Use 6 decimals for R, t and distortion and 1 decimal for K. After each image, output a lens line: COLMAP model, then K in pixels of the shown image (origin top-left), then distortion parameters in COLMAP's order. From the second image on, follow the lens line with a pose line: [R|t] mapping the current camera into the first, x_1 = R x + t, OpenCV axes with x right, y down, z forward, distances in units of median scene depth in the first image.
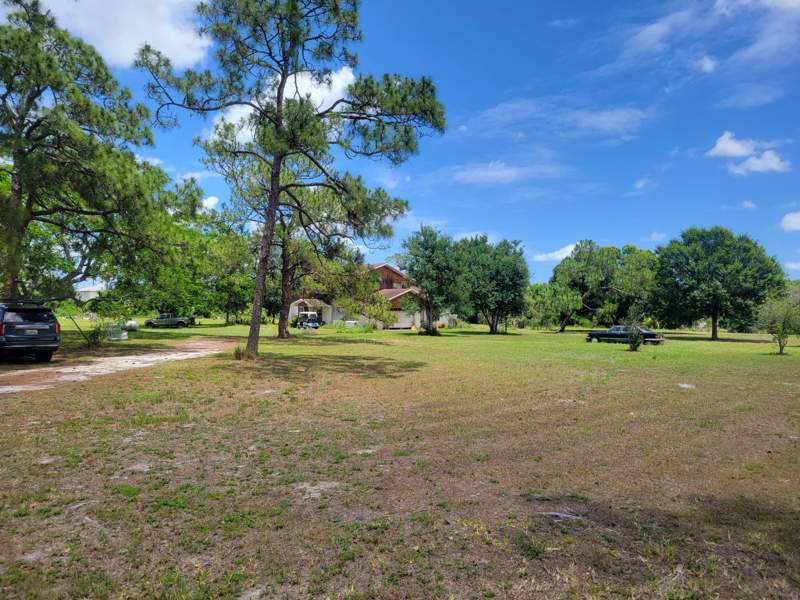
lens RADIAL K [[556.3, 0, 397.2], [0, 556.3, 301.8], [0, 0, 1]] dist [0.002488, -0.024222]
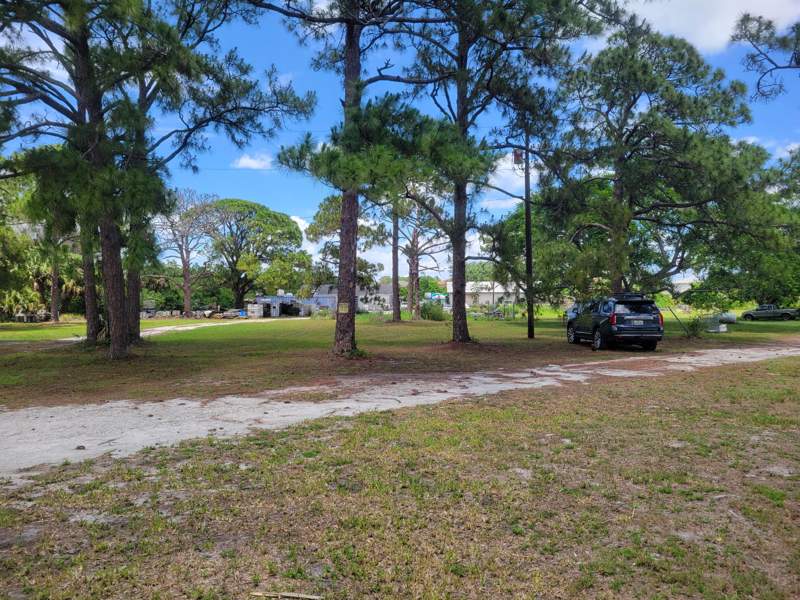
lens RADIAL K [[556.3, 0, 397.2], [0, 556.3, 301.8], [0, 0, 1]] dist [0.002488, -0.024222]
pose [[0.587582, -0.016967, -0.808986, -0.049934], [0.026350, 0.999651, -0.001827, 0.003244], [0.808735, -0.020244, 0.587825, -0.018771]]
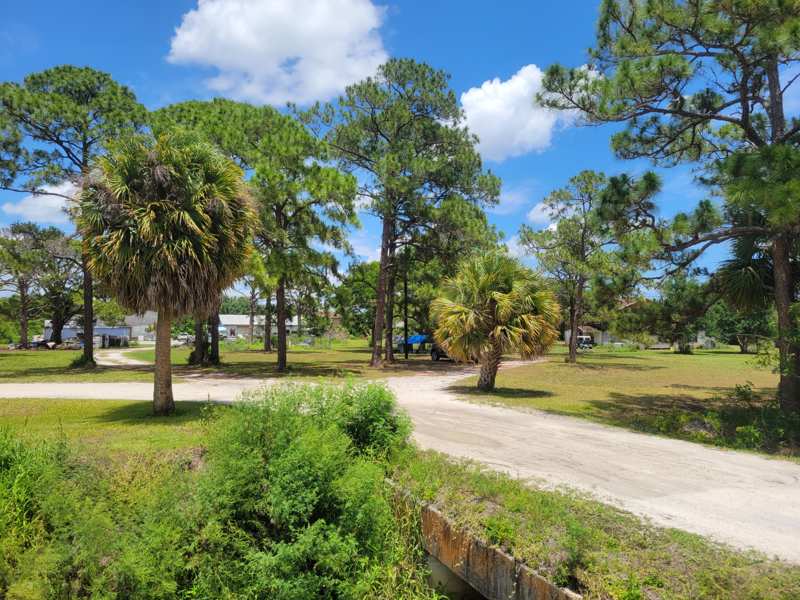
lens RADIAL K [[556.3, 0, 397.2], [0, 556.3, 301.8], [0, 0, 1]] dist [0.002488, -0.024222]
pose [[0.900299, -0.031775, -0.434111, 0.053732], [0.016013, 0.999075, -0.039921, -0.049994], [0.434977, 0.028989, 0.899975, -1.110225]]
